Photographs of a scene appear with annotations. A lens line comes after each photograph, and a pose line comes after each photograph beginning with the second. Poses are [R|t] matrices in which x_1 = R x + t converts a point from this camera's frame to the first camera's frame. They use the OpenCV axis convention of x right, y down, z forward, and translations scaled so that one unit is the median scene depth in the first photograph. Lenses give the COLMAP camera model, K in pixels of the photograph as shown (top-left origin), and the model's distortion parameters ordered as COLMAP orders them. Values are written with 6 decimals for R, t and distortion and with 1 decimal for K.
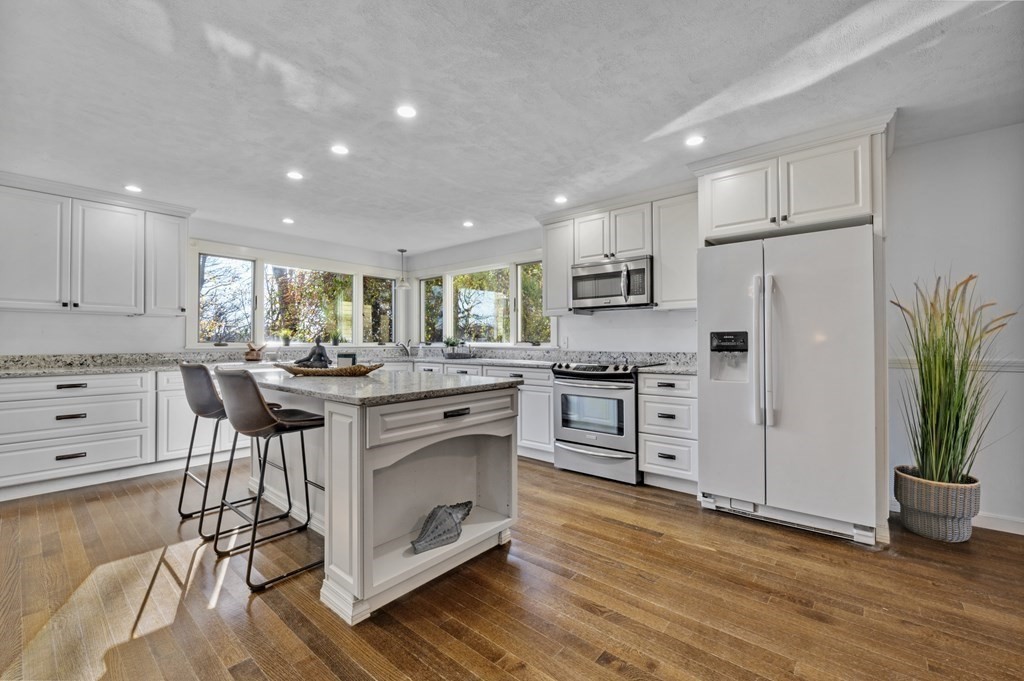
lens RADIAL K [[426.7, 0, 512.3], [0, 426.7, 338.3], [0, 0, 1]] dist [0.002845, 0.000289]
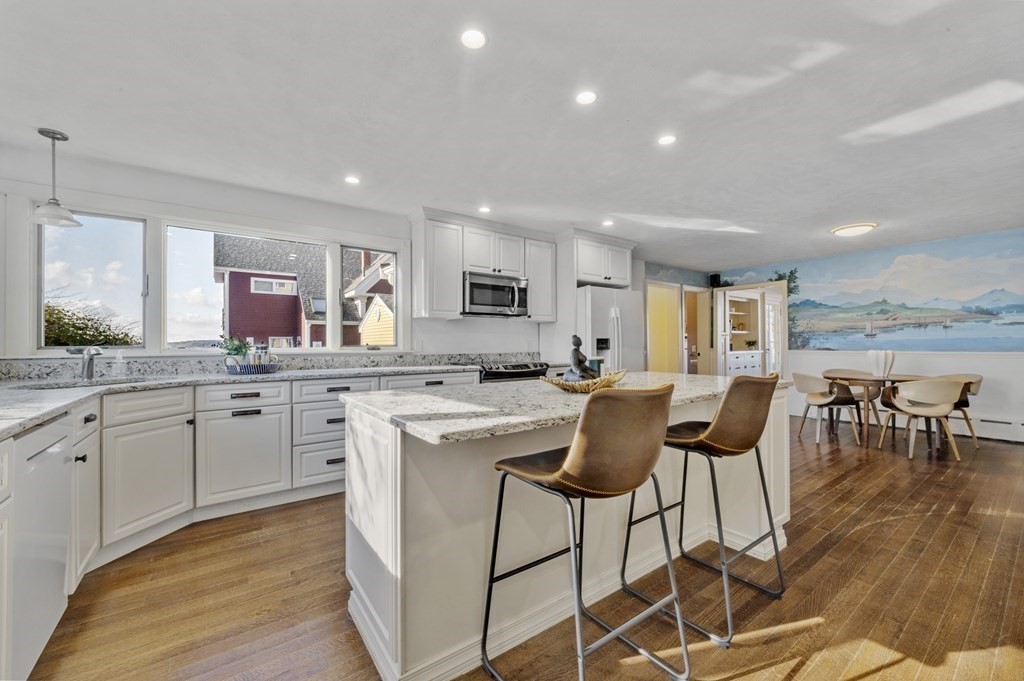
lens RADIAL K [[405.7, 0, 512.7], [0, 405.7, 341.2], [0, 0, 1]] dist [-0.003340, -0.000316]
pose [[0.229653, 0.008085, 0.973239, -0.808296], [-0.002940, 0.999967, -0.007613, 0.006425], [-0.973268, -0.001113, 0.229669, 0.676906]]
